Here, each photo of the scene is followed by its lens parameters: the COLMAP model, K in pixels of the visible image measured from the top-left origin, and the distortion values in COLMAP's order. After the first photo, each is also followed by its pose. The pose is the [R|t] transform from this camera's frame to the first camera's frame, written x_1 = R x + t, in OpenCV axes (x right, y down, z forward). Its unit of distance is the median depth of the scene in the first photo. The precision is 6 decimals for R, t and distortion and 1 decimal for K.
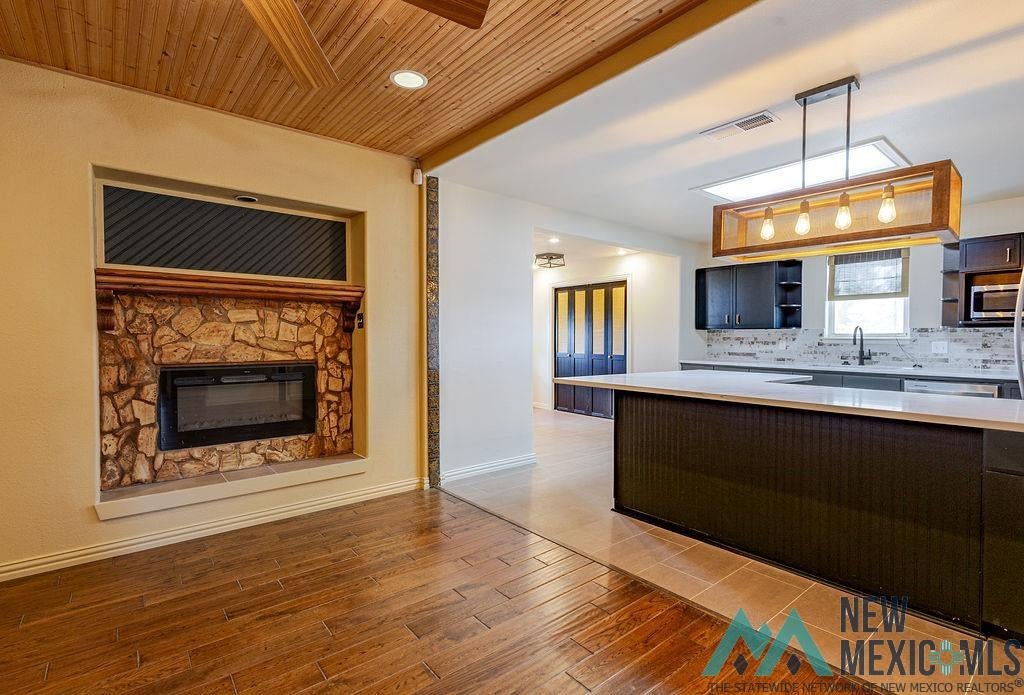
lens RADIAL K [[491.1, 0, 512.0], [0, 491.1, 347.5], [0, 0, 1]] dist [-0.004783, -0.000490]
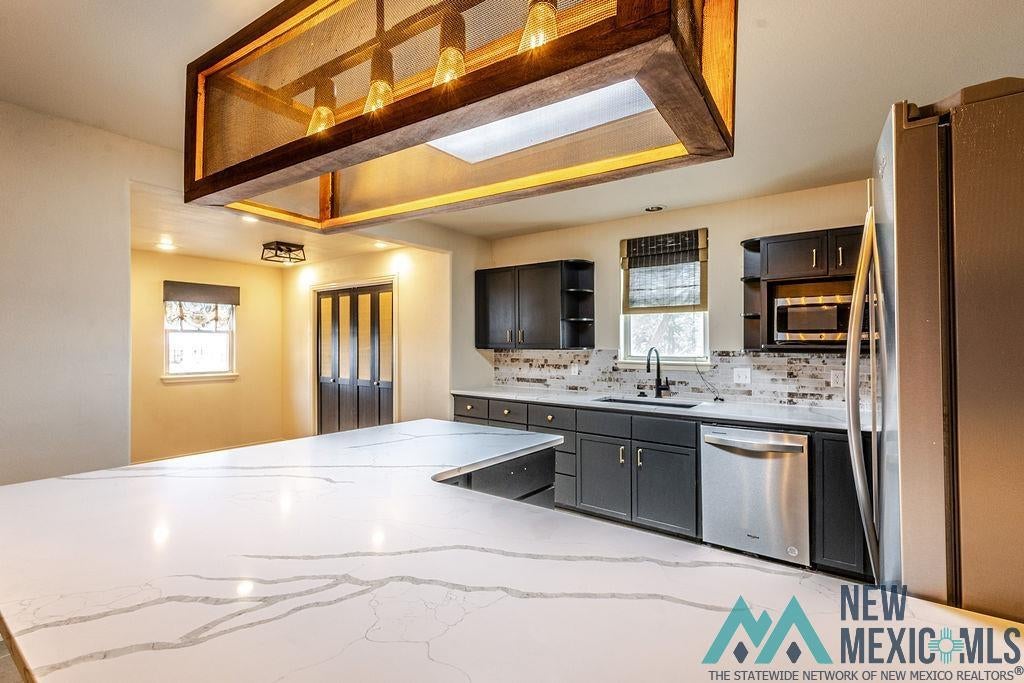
lens RADIAL K [[484.4, 0, 512.0], [0, 484.4, 341.5], [0, 0, 1]] dist [-0.000413, 0.000431]
pose [[0.967975, -0.002697, 0.251033, 0.279886], [0.008721, 0.999700, -0.022888, -0.035351], [-0.250895, 0.024344, 0.967708, 0.295259]]
